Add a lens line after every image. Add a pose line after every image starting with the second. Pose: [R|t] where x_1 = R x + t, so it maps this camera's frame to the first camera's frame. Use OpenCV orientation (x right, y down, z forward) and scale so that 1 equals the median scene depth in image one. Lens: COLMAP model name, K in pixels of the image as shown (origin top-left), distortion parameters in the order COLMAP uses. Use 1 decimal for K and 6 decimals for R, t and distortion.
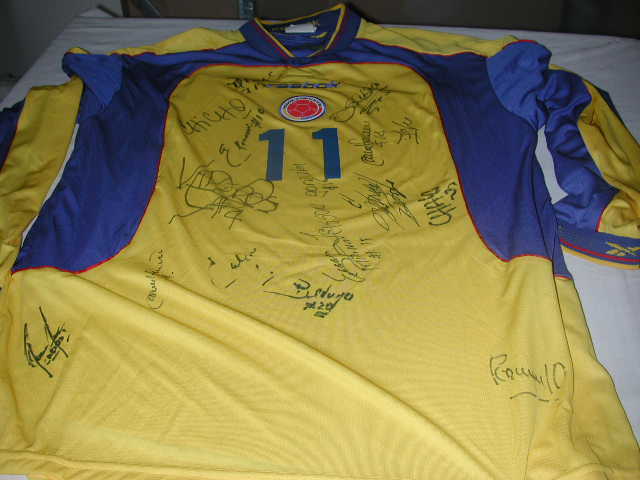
lens RADIAL K [[759.3, 0, 320.0], [0, 759.3, 240.0], [0, 0, 1]] dist [-0.126313, 0.017715]
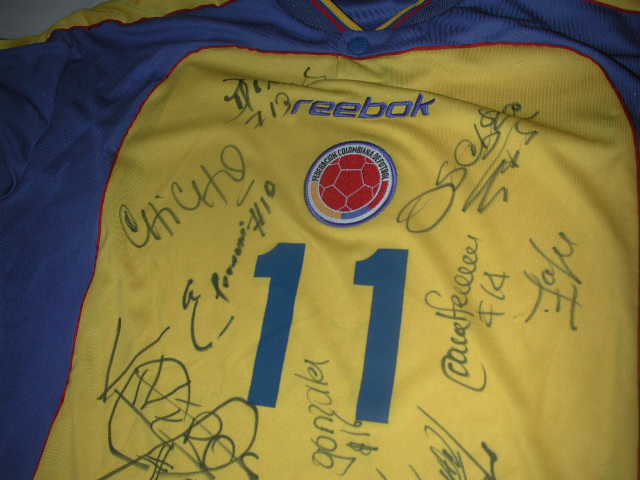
lens RADIAL K [[759.3, 0, 320.0], [0, 759.3, 240.0], [0, 0, 1]] dist [-0.126313, 0.017715]
pose [[0.941253, 0.054754, -0.333234, 0.134240], [0.090872, 0.909305, 0.406088, -0.369233], [0.325246, -0.412513, 0.850910, 0.612039]]
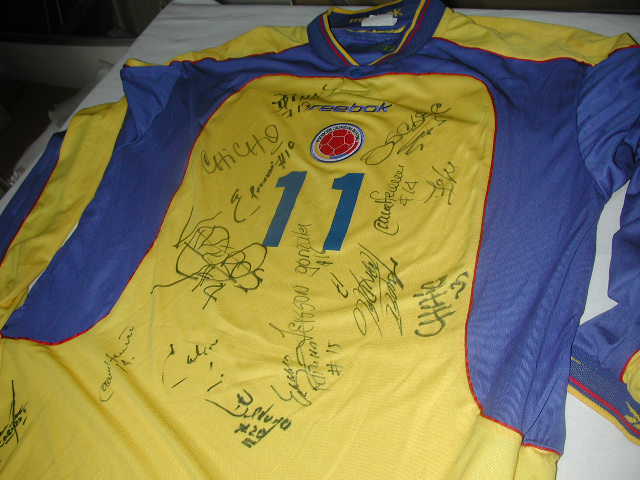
lens RADIAL K [[759.3, 0, 320.0], [0, 759.3, 240.0], [0, 0, 1]] dist [-0.126313, 0.017715]
pose [[0.921559, 0.076149, -0.380697, 0.314883], [-0.012070, 0.985721, 0.167951, -0.226115], [0.388051, -0.150182, 0.909320, 0.224034]]
